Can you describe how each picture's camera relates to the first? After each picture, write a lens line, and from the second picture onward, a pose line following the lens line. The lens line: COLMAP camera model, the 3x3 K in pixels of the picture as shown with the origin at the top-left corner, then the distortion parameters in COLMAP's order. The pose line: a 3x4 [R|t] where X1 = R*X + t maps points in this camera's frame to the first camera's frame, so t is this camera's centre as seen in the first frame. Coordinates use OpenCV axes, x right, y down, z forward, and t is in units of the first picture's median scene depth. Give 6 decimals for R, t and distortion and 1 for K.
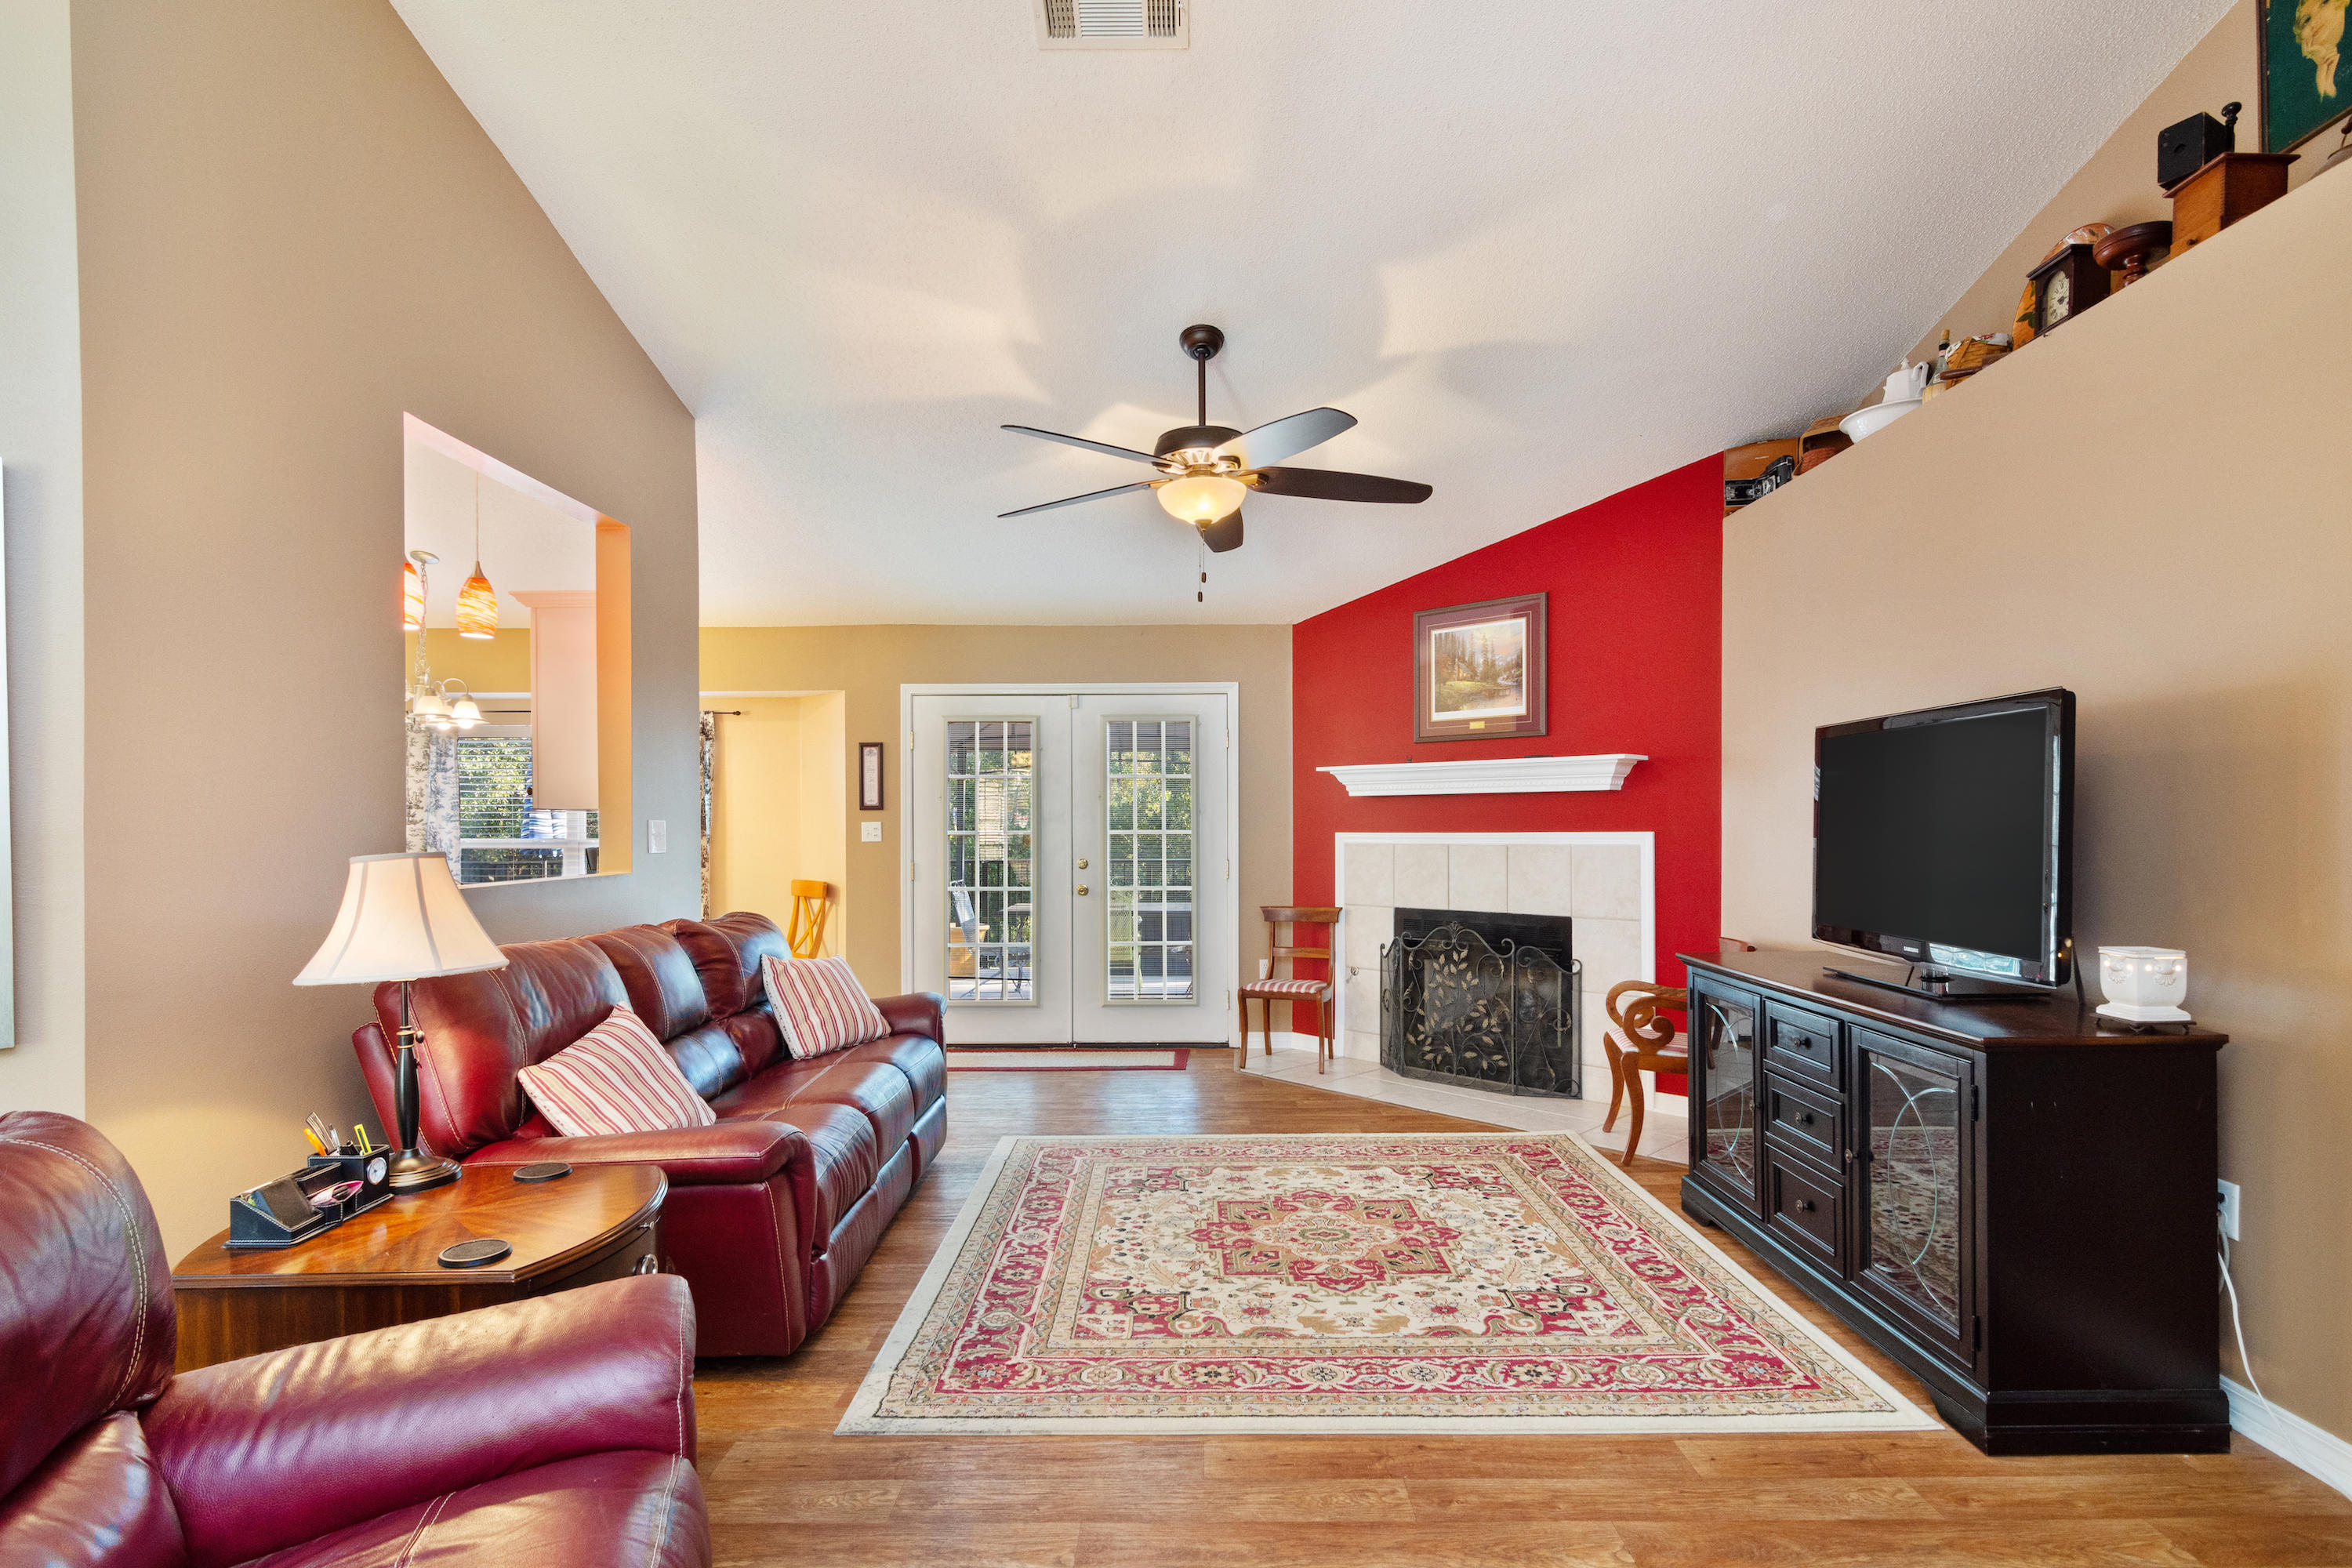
lens RADIAL K [[1152.2, 0, 1183.8], [0, 1152.2, 832.0], [0, 0, 1]] dist [-0.001602, -0.000017]
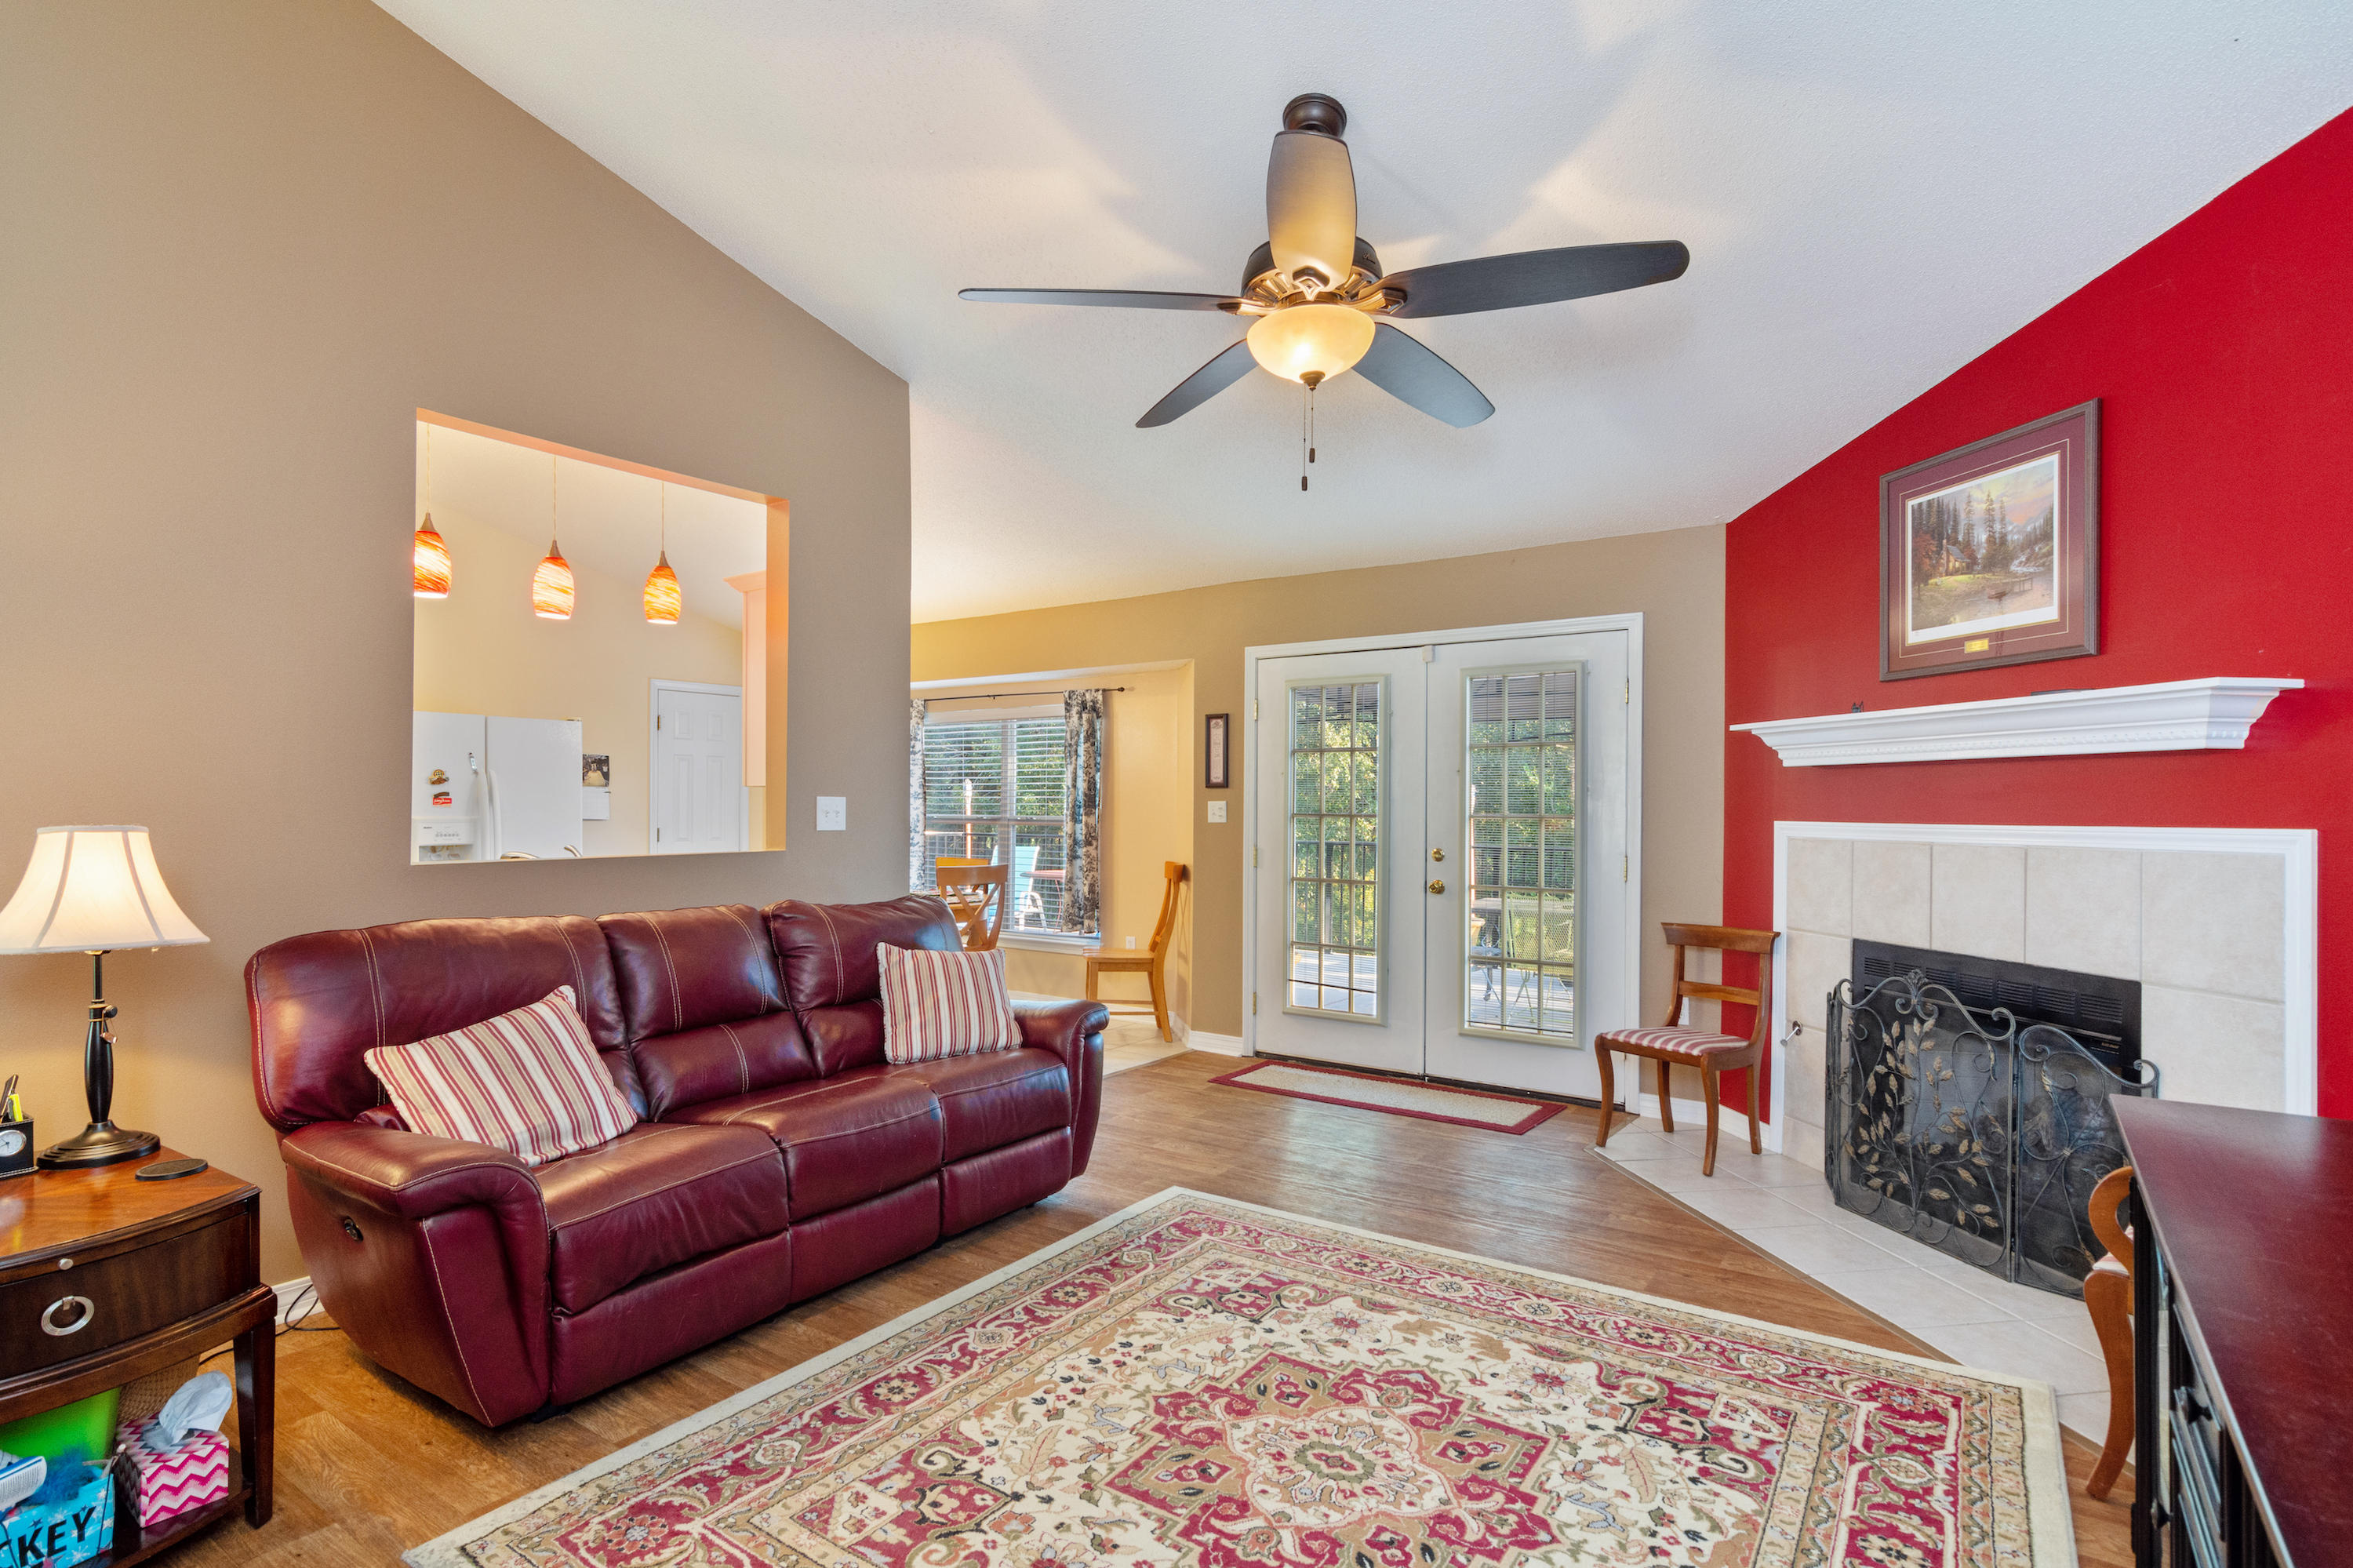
lens RADIAL K [[1146.6, 0, 1178.4], [0, 1146.6, 808.1], [0, 0, 1]] dist [-0.002783, 0.000273]
pose [[0.822138, 0.009539, -0.569208, 0.268413], [-0.011465, 0.999934, 0.000197, -0.003613], [0.569172, 0.006364, 0.822194, 0.290580]]
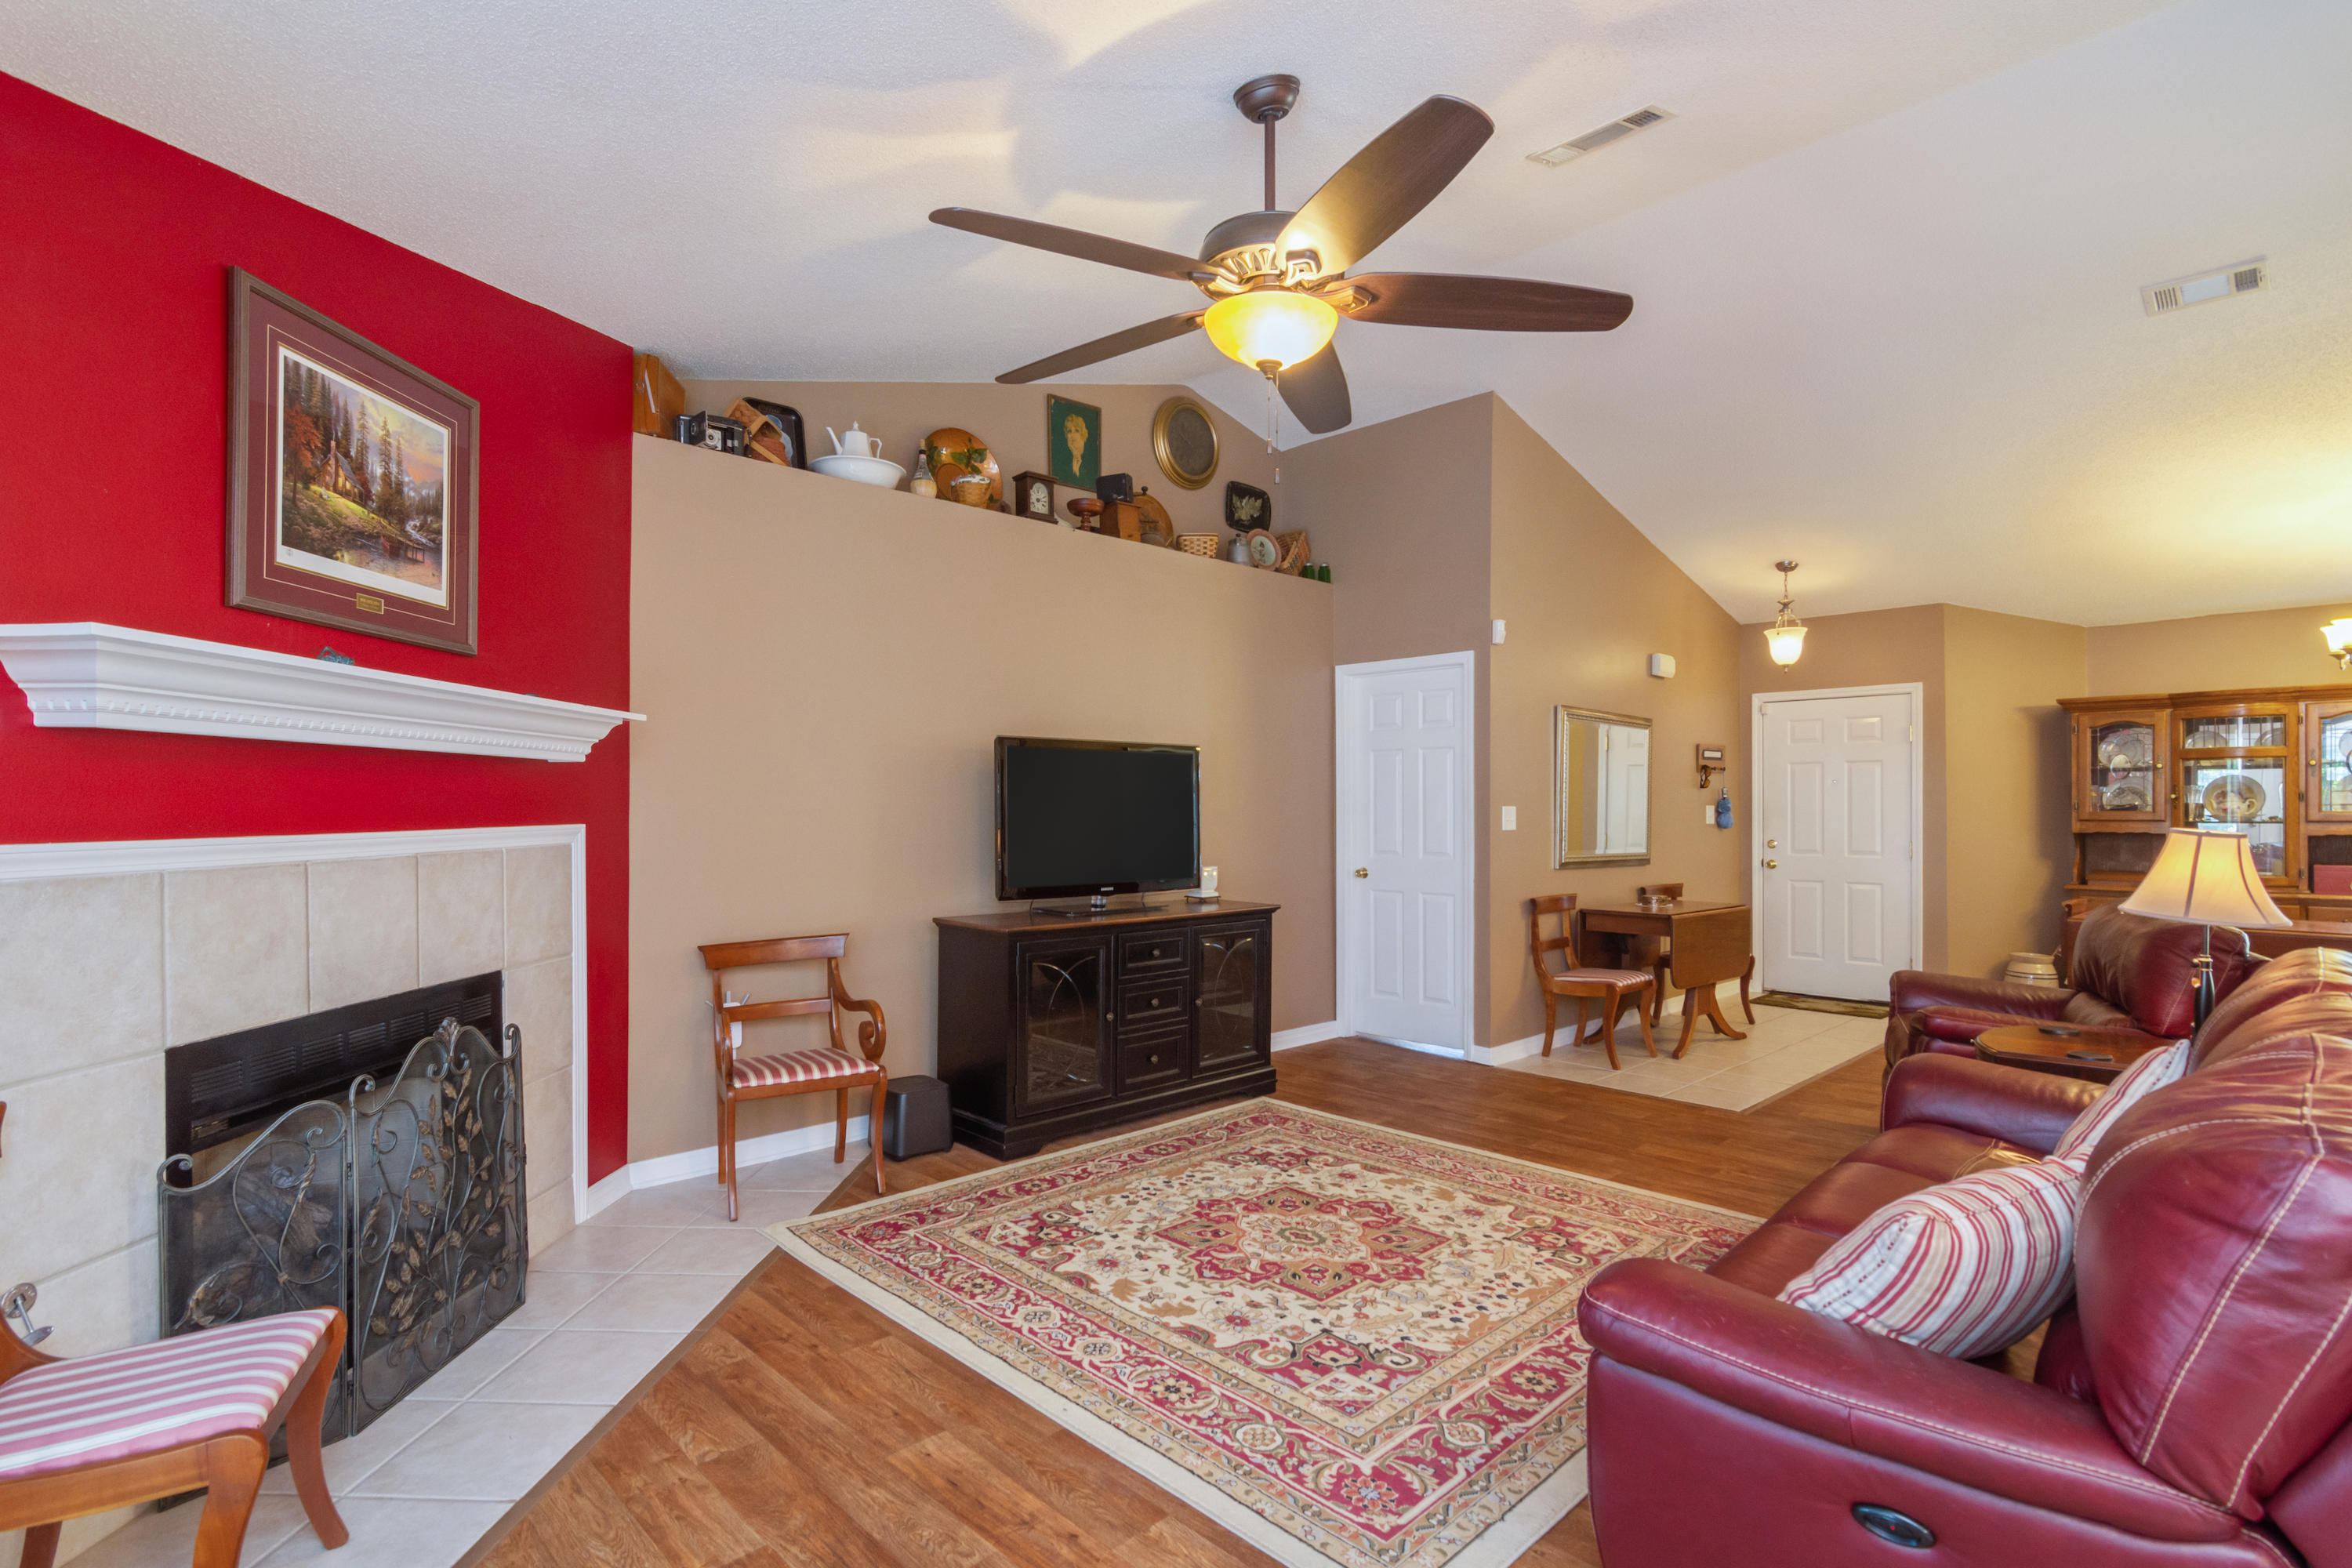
lens RADIAL K [[1123.0, 0, 1173.7], [0, 1123.0, 811.6], [0, 0, 1]] dist [-0.001300, 0.000010]
pose [[-0.693546, 0.000948, 0.720411, -0.320325], [0.007425, 0.999955, 0.005832, -0.008562], [-0.720374, 0.009394, -0.693523, 1.147932]]
